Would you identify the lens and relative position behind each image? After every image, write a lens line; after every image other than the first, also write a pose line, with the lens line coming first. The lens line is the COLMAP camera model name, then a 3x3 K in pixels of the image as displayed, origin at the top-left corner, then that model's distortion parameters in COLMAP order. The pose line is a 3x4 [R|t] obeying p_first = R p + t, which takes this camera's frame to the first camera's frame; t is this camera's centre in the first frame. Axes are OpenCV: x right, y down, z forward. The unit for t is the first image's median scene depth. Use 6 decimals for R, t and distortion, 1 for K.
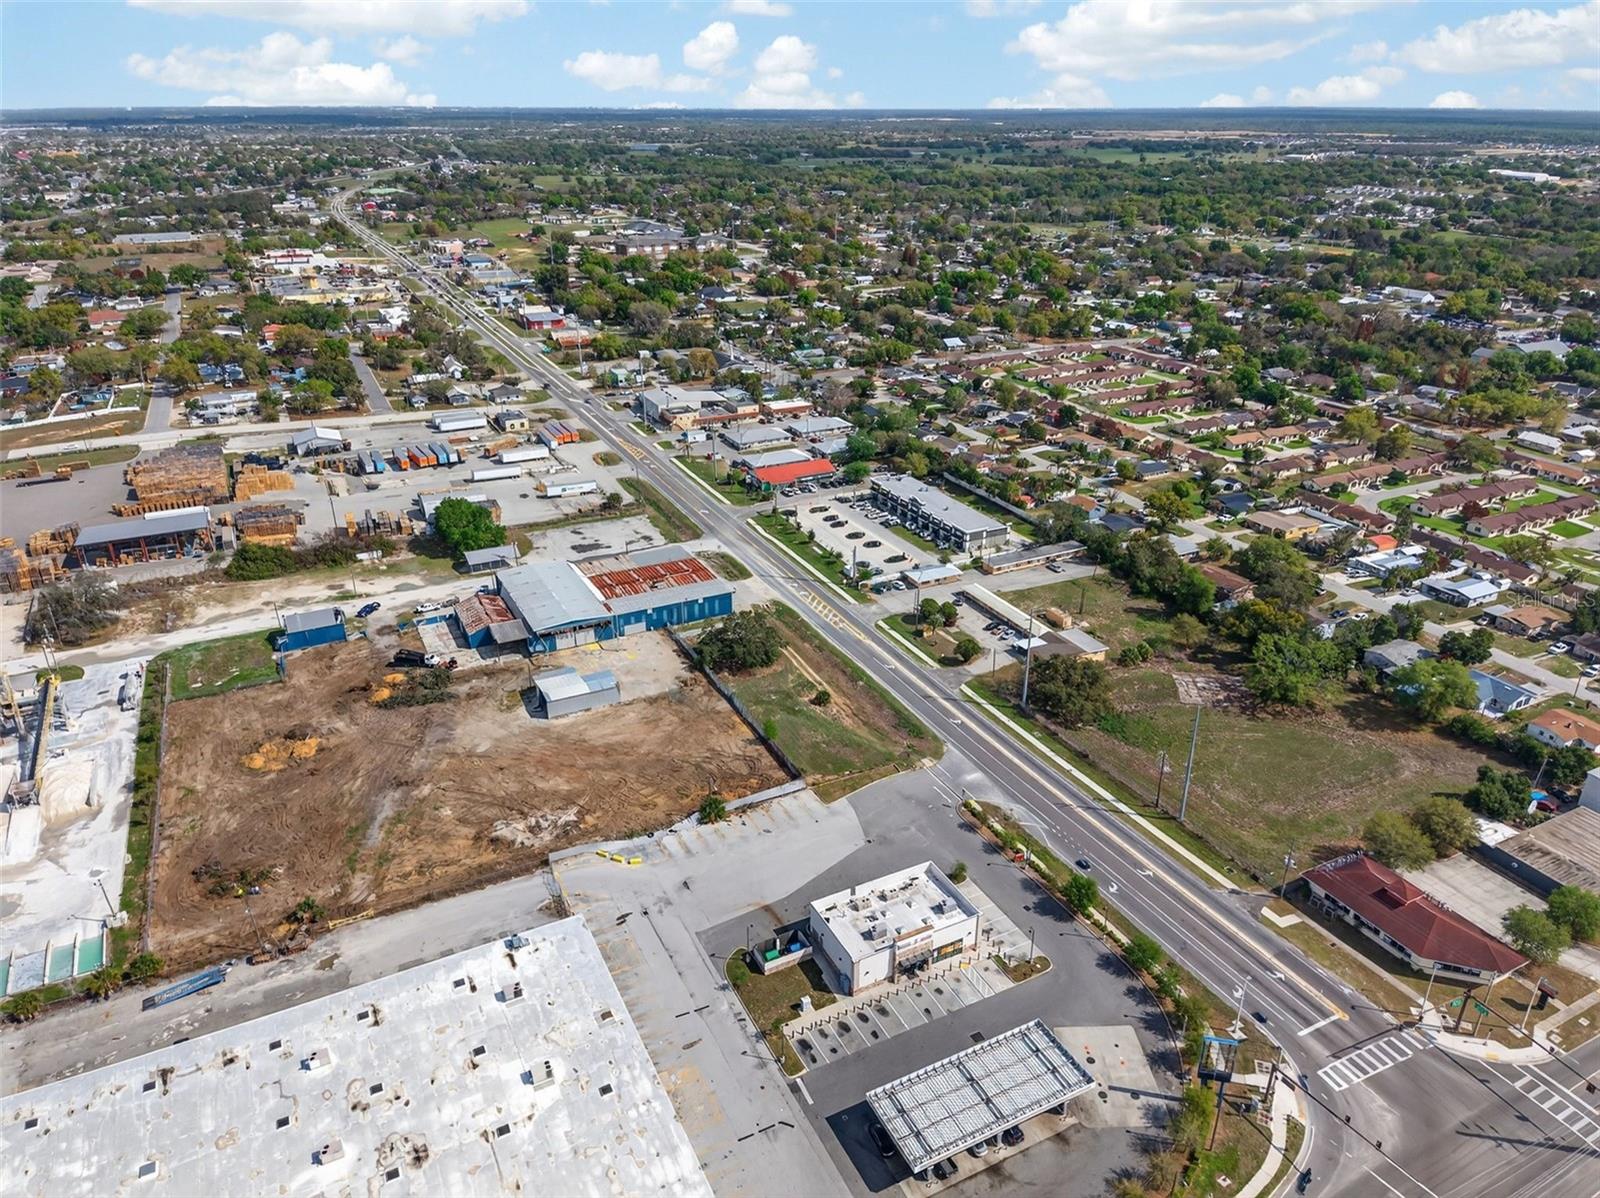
lens RADIAL K [[1059.3, 0, 804.3], [0, 1059.3, 618.3], [0, 0, 1]] dist [0.116150, -0.137660]
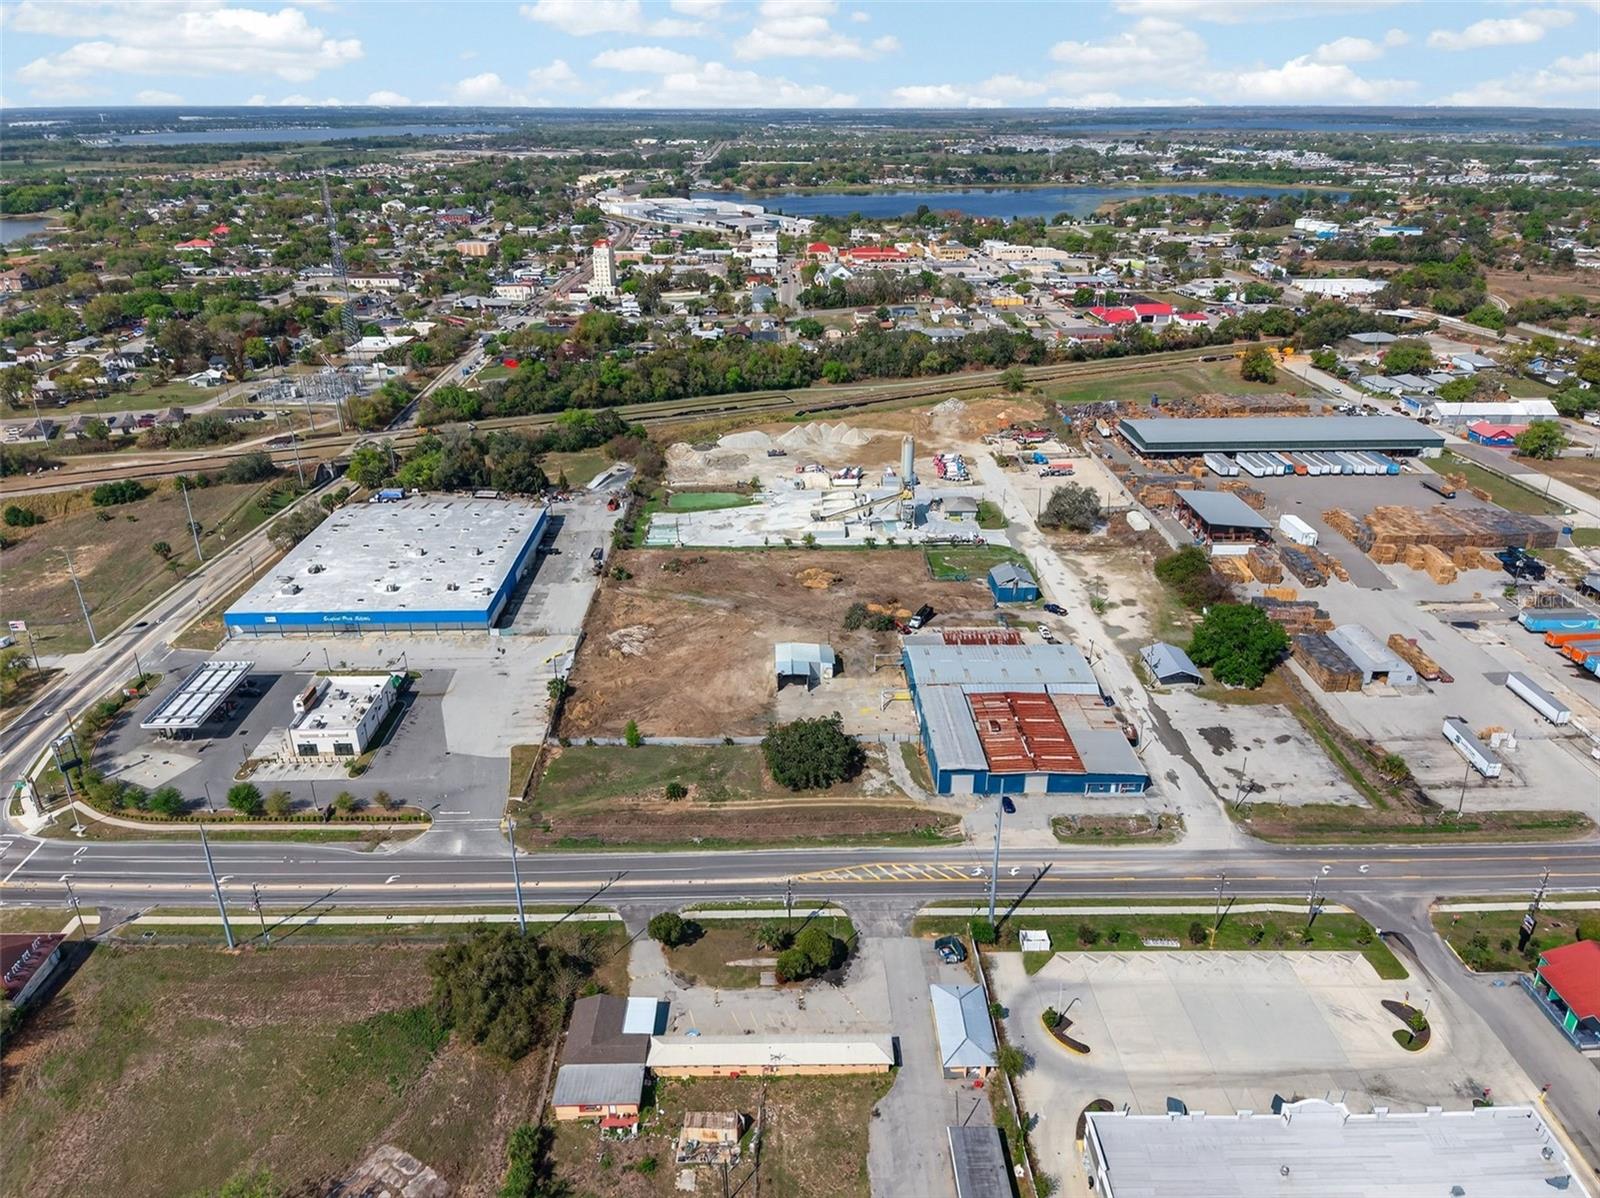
lens RADIAL K [[1063.3, 0, 792.0], [0, 1063.3, 599.5], [0, 0, 1]] dist [0.128171, -0.158619]
pose [[-0.439487, 0.372020, -0.817589, 0.549681], [-0.388373, 0.742030, 0.546405, -0.484588], [0.809949, 0.557667, -0.181630, 0.988089]]
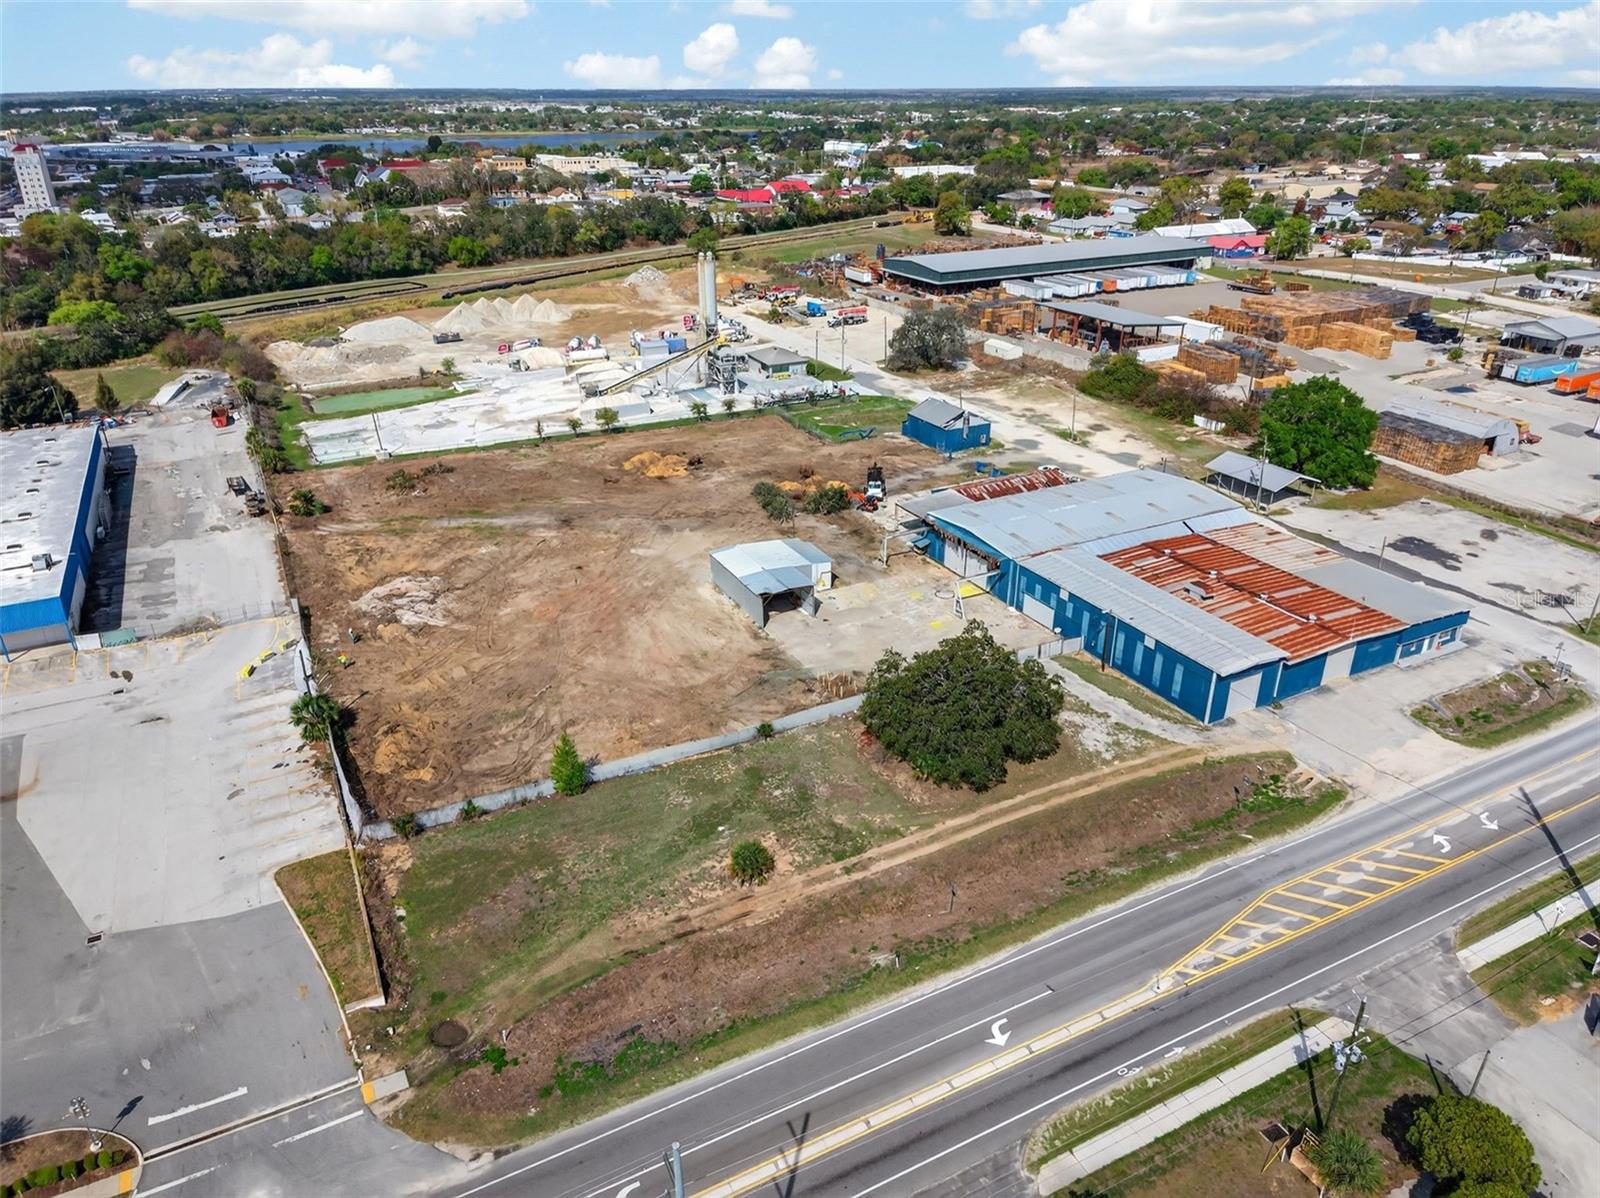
lens RADIAL K [[1071.1, 0, 793.4], [0, 1071.1, 605.1], [0, 0, 1]] dist [0.088360, -0.094240]
pose [[0.001775, 0.429374, -0.903125, 0.277563], [-0.429669, 0.815838, 0.387030, -0.131622], [0.902985, 0.387358, 0.185936, 0.778855]]
